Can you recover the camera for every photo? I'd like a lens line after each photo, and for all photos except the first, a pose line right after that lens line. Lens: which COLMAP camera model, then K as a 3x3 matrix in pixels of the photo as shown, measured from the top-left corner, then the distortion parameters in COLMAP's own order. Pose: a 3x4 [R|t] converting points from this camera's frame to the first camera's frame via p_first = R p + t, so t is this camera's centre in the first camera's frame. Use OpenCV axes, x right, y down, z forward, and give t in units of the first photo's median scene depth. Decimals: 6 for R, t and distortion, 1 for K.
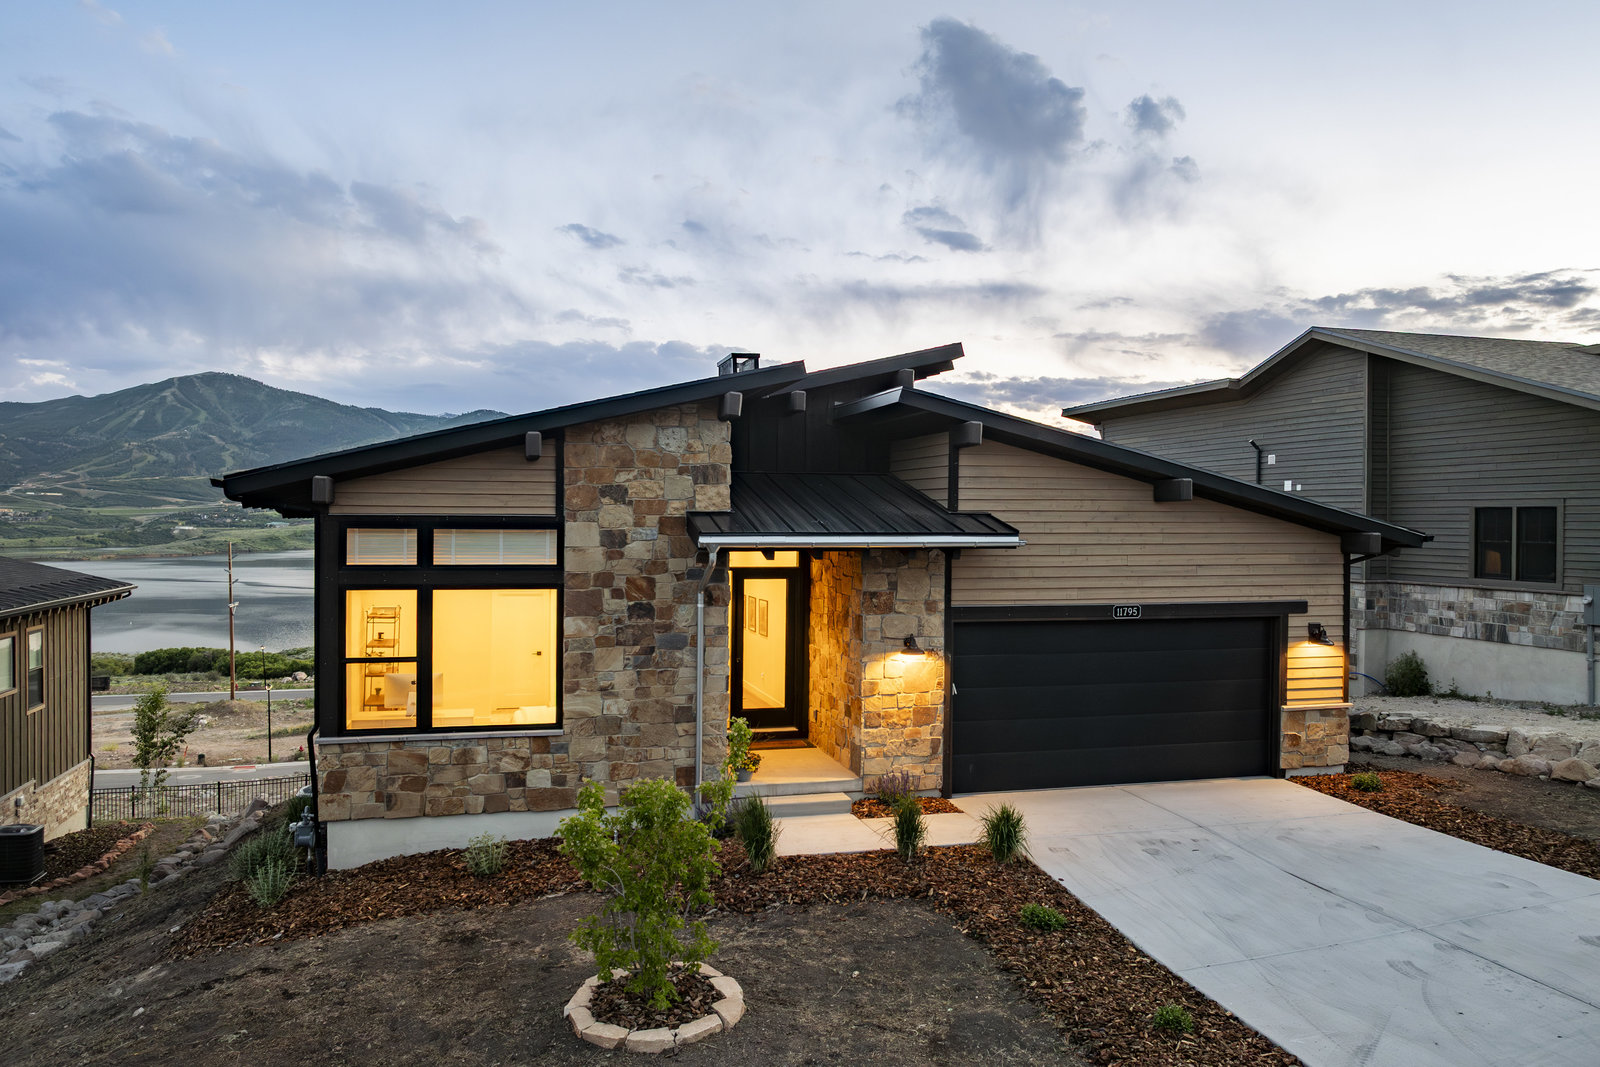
lens RADIAL K [[1192.5, 0, 808.0], [0, 1192.5, 520.5], [0, 0, 1]] dist [-0.045011, 0.006066]
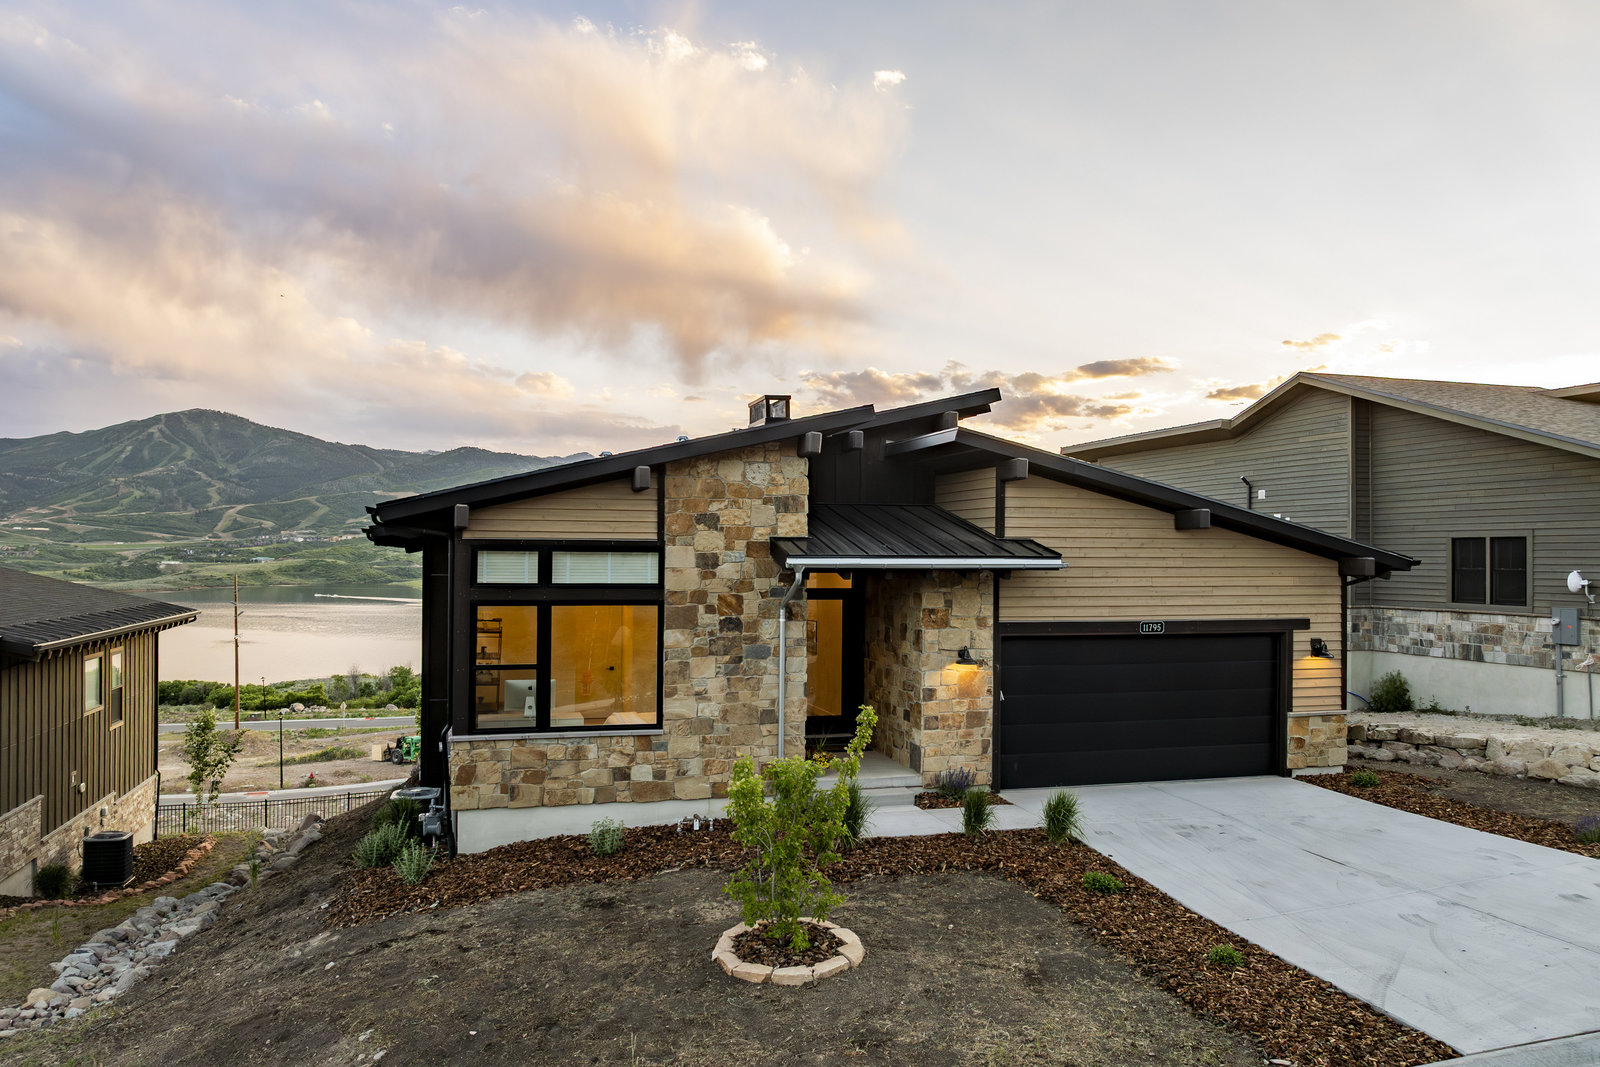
lens RADIAL K [[1171.0, 0, 800.0], [0, 1171.0, 533.5], [0, 0, 1]] dist [-0.039445, -0.002451]
pose [[0.999929, 0.001022, 0.011863, -0.087438], [-0.000791, 0.999810, -0.019473, 0.010691], [-0.011881, 0.019462, 0.999740, -0.114452]]
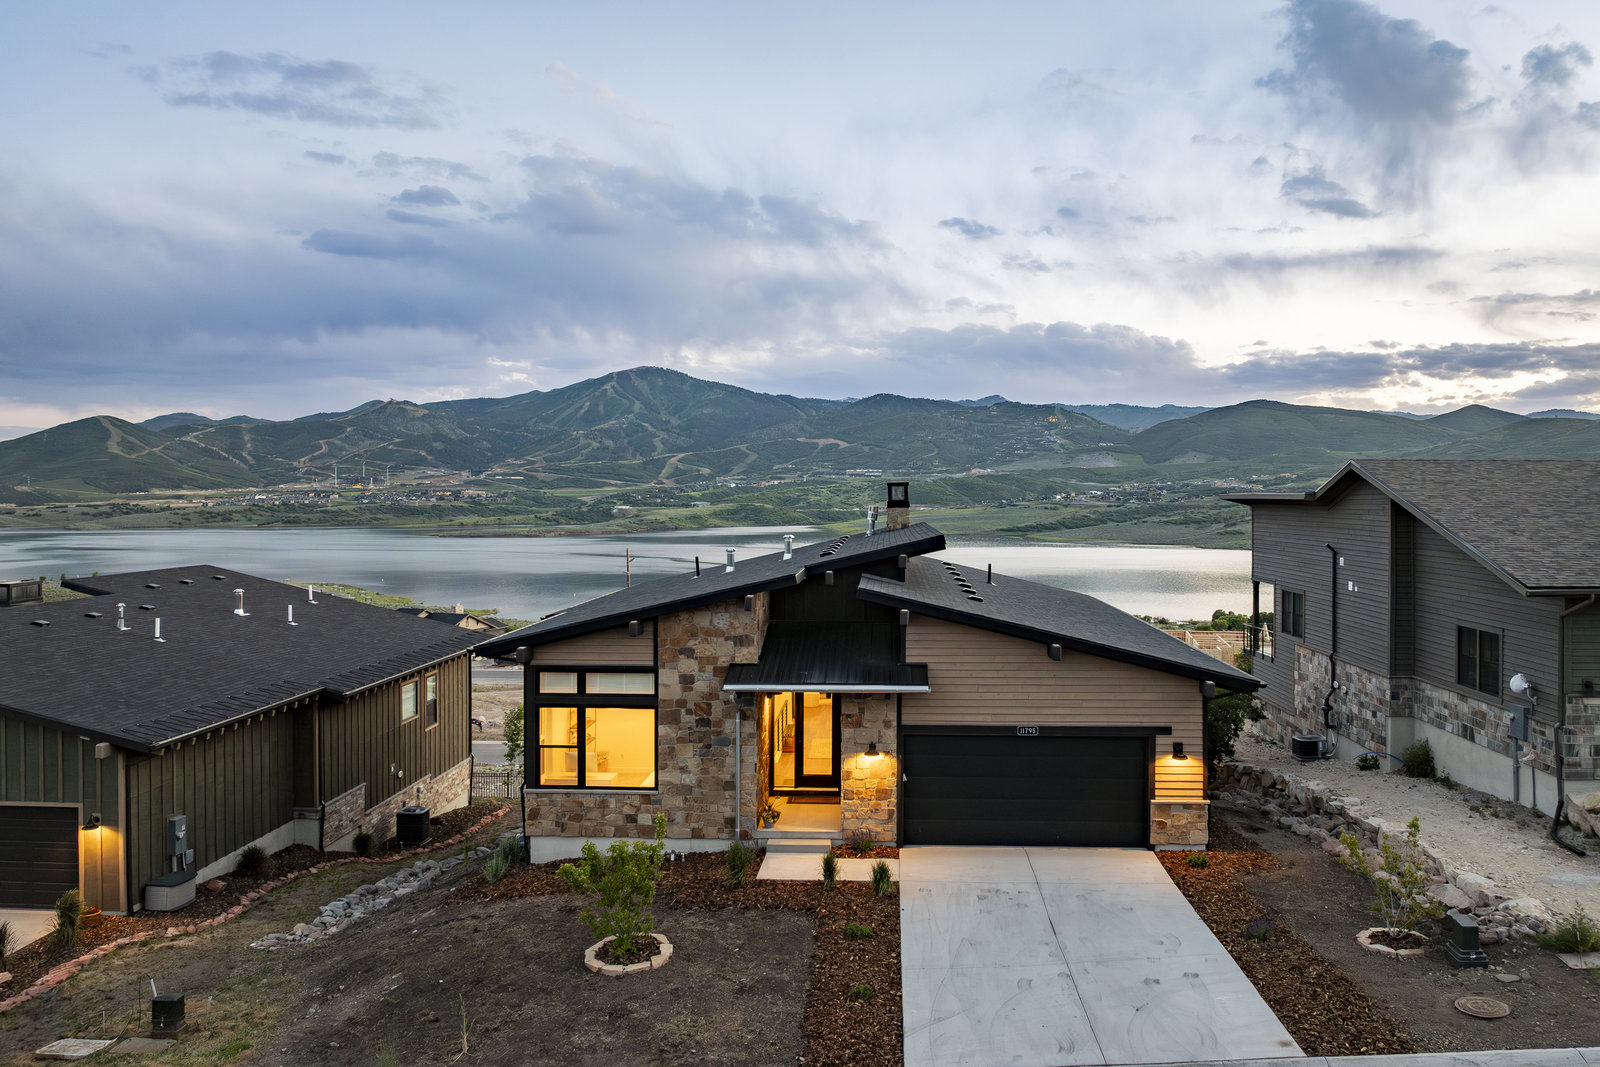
lens RADIAL K [[1169.1, 0, 849.2], [0, 1169.1, 479.4], [0, 0, 1]] dist [-0.037873, 0.001101]
pose [[0.956784, -0.008333, -0.290678, 0.535884], [0.003400, 0.999842, -0.017471, -0.237211], [0.290778, 0.015728, 0.956661, -0.518271]]
